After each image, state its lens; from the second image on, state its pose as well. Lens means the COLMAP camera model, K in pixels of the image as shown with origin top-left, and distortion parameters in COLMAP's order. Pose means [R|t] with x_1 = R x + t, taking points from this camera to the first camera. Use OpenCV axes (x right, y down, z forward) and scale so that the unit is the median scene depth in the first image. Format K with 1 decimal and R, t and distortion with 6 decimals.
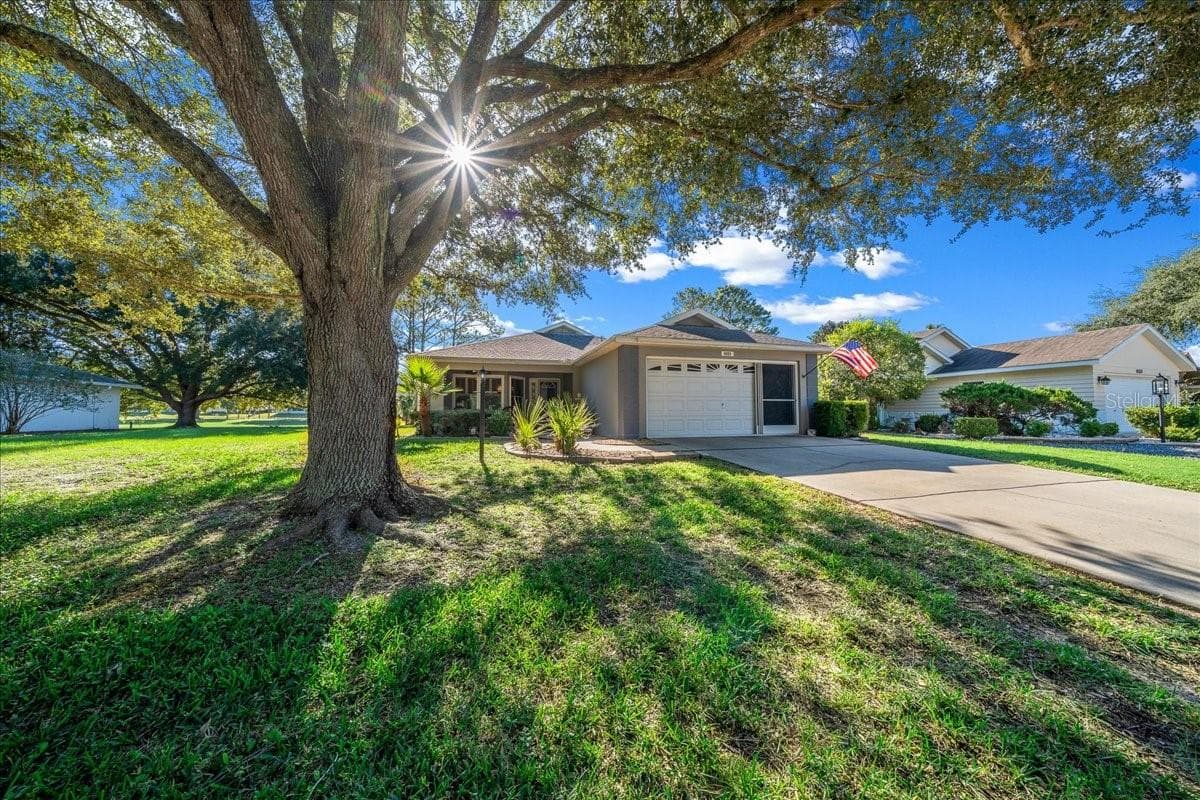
lens RADIAL K [[406.8, 0, 616.9], [0, 406.8, 400.4], [0, 0, 1]] dist [-0.003531, -0.000180]
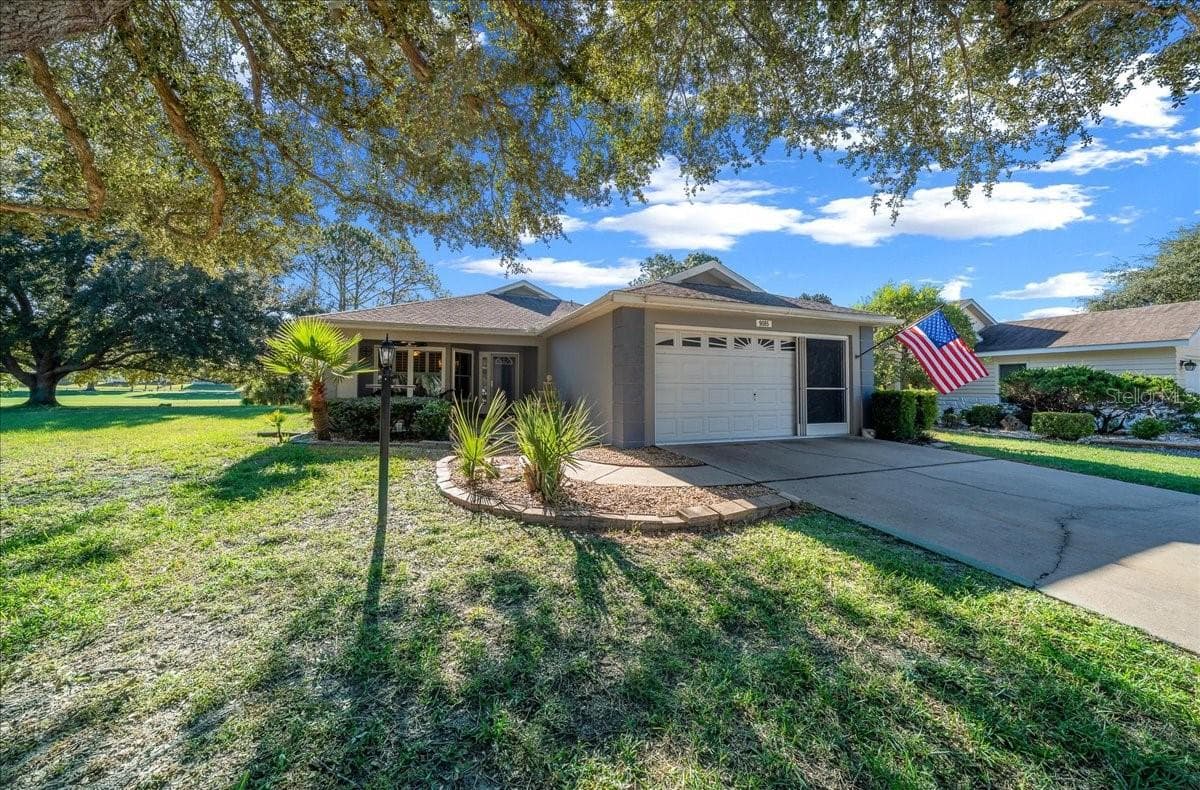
lens RADIAL K [[420.1, 0, 594.2], [0, 420.1, 373.5], [0, 0, 1]] dist [-0.006449, 0.000350]
pose [[0.998342, 0.011922, 0.056310, -0.060326], [-0.011945, 0.999929, 0.000067, -0.023418], [-0.056305, -0.000739, 0.998413, 0.276777]]
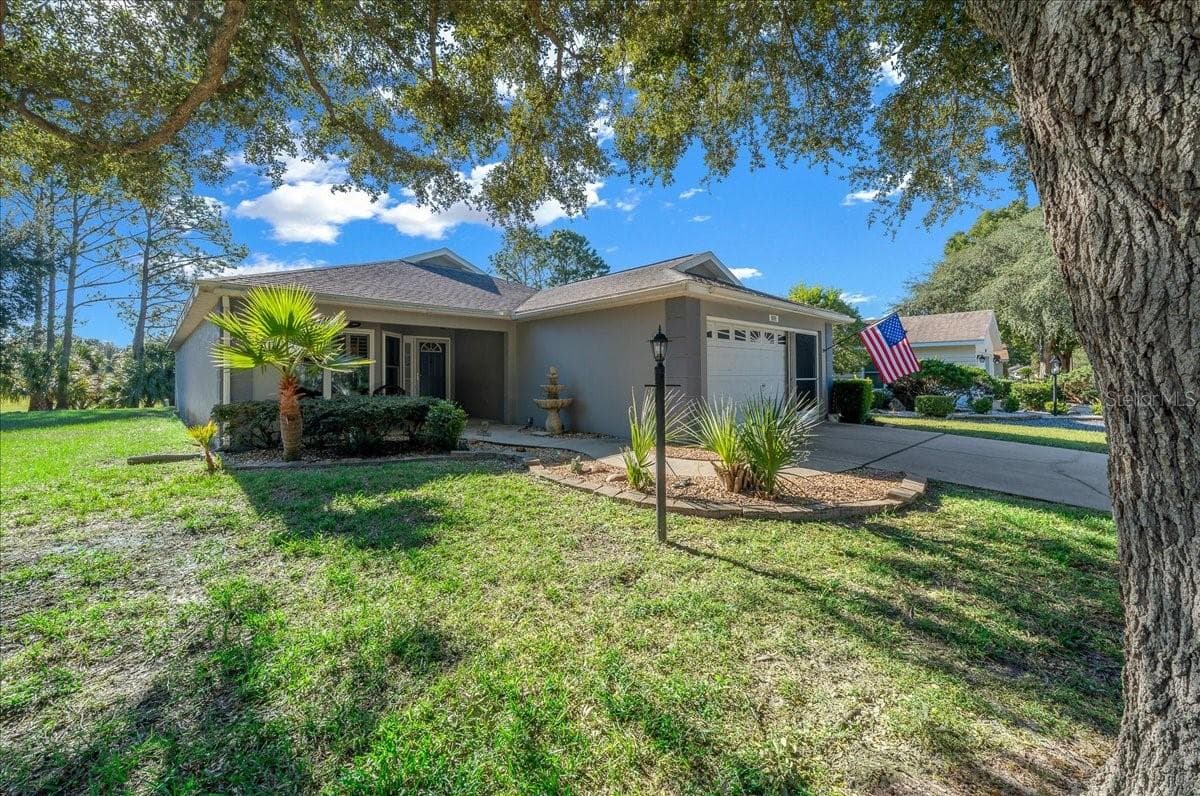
lens RADIAL K [[474.7, 0, 610.9], [0, 474.7, 362.1], [0, 0, 1]] dist [-0.004041, -0.000376]
pose [[0.897510, 0.015219, 0.440732, -0.364930], [-0.015260, 0.999878, -0.003451, -0.025451], [-0.440730, -0.003629, 0.897632, 0.335790]]
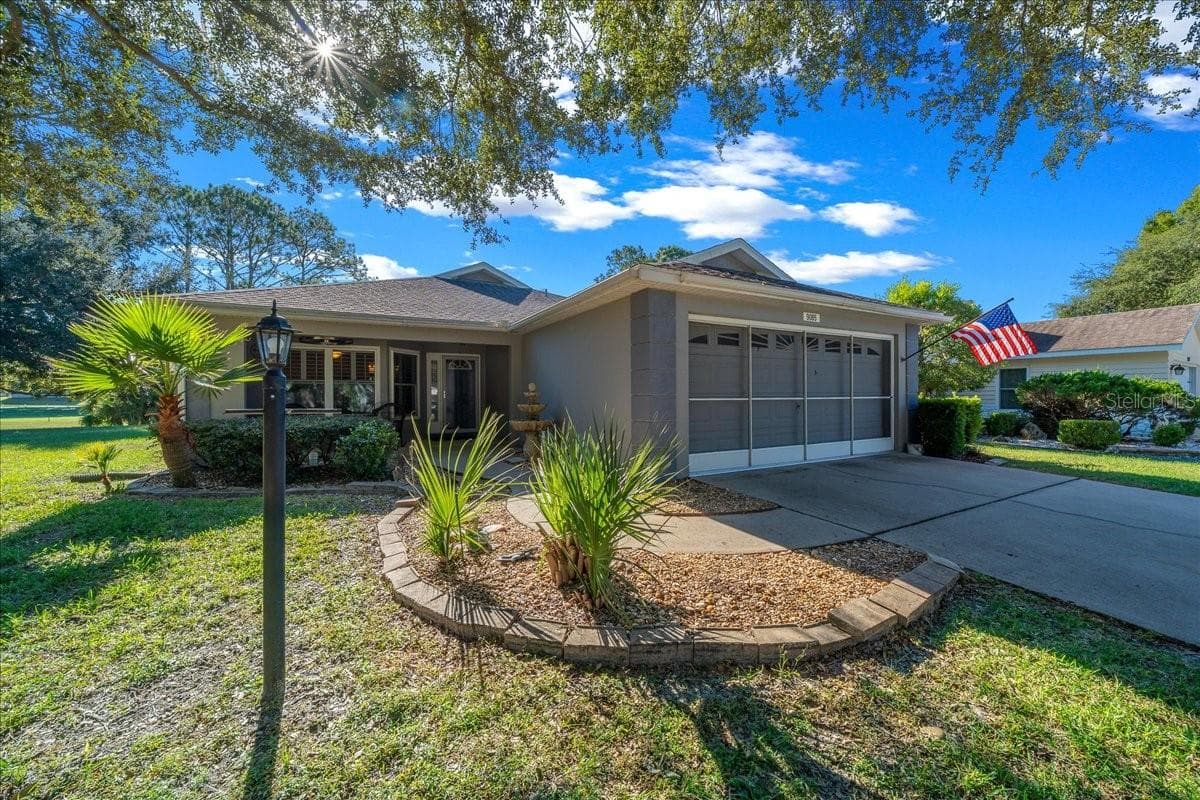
lens RADIAL K [[460.1, 0, 628.6], [0, 460.1, 394.0], [0, 0, 1]] dist [-0.003659, -0.000721]
pose [[0.975416, 0.000822, 0.220369, -0.111851], [-0.007376, 0.999555, 0.028917, -0.023949], [-0.220247, -0.029832, 0.974988, 0.413815]]
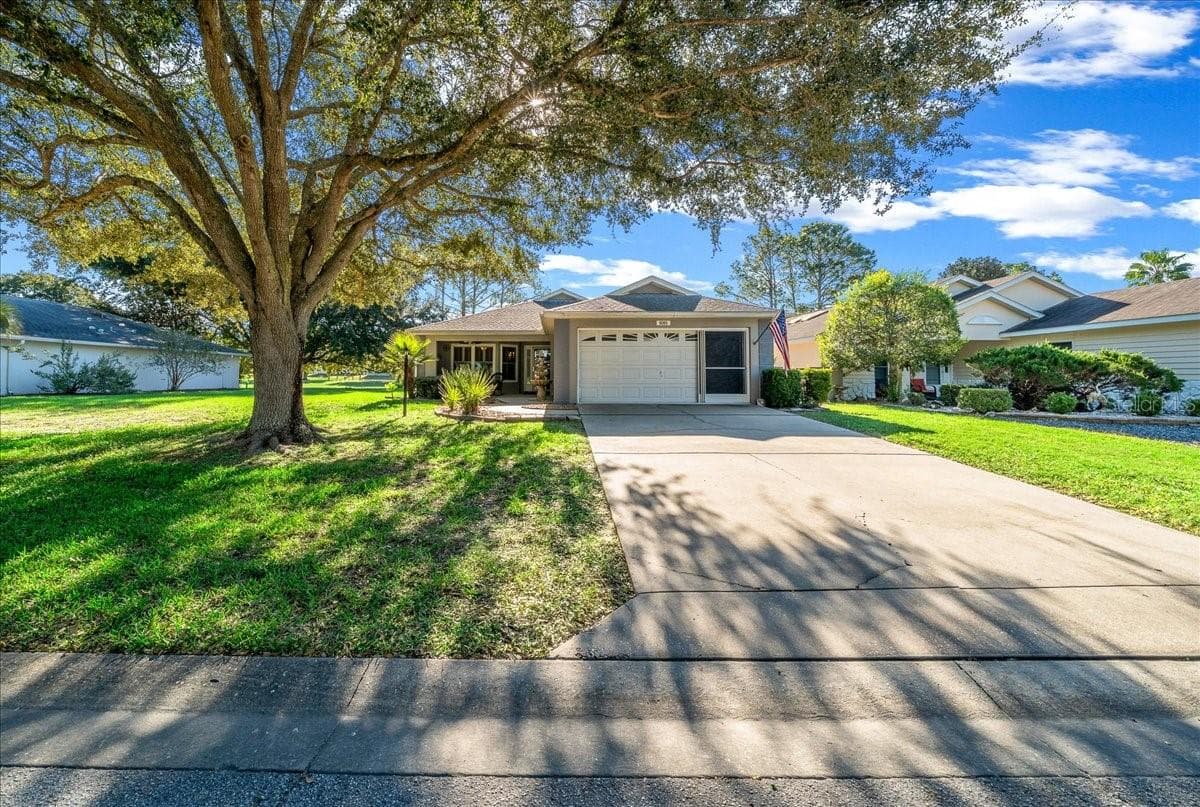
lens RADIAL K [[463.0, 0, 571.7], [0, 463.0, 366.5], [0, 0, 1]] dist [-0.003101, -0.000143]
pose [[0.956482, -0.000540, -0.291791, 0.375794], [0.003584, 0.999945, 0.009899, -0.017410], [0.291770, -0.010514, 0.956431, -0.170938]]
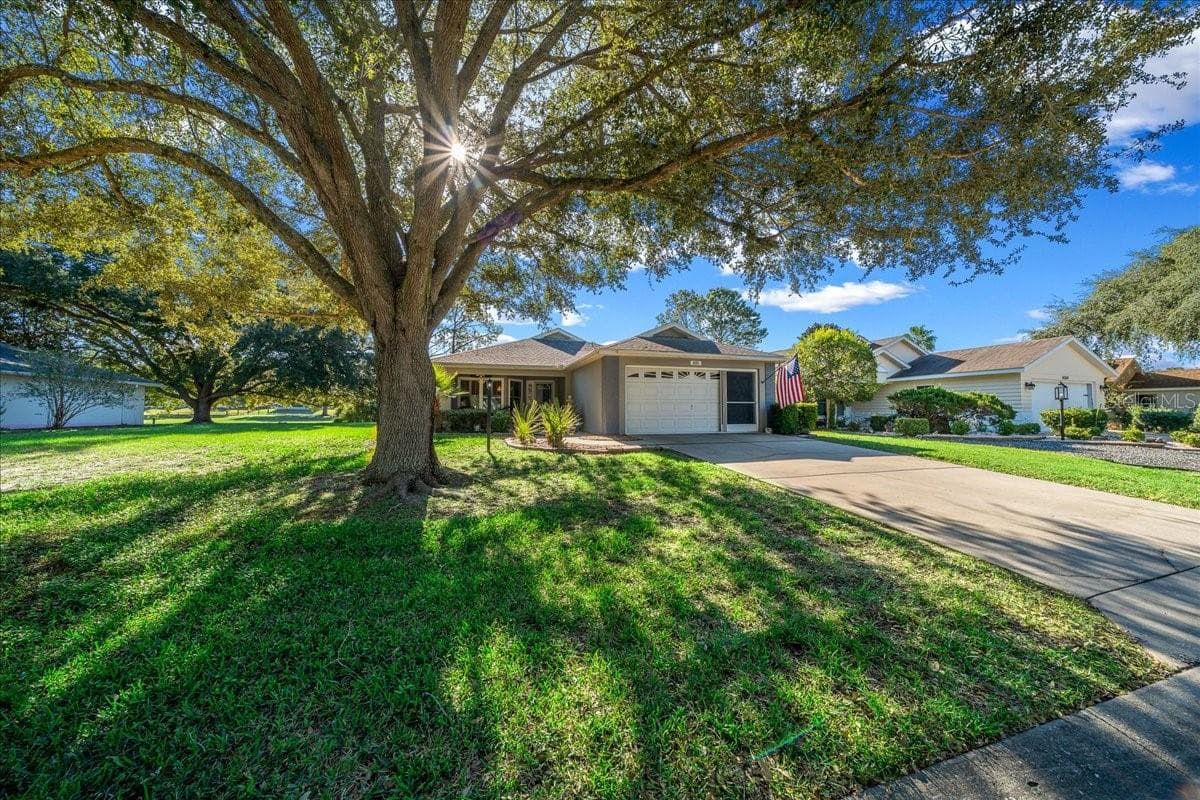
lens RADIAL K [[406.8, 0, 618.5], [0, 406.8, 401.4], [0, 0, 1]] dist [-0.003531, -0.000180]
pose [[0.999930, 0.004767, 0.010818, 0.035263], [-0.004868, 0.999944, 0.009350, -0.013456], [-0.010773, -0.009402, 0.999898, -0.163694]]
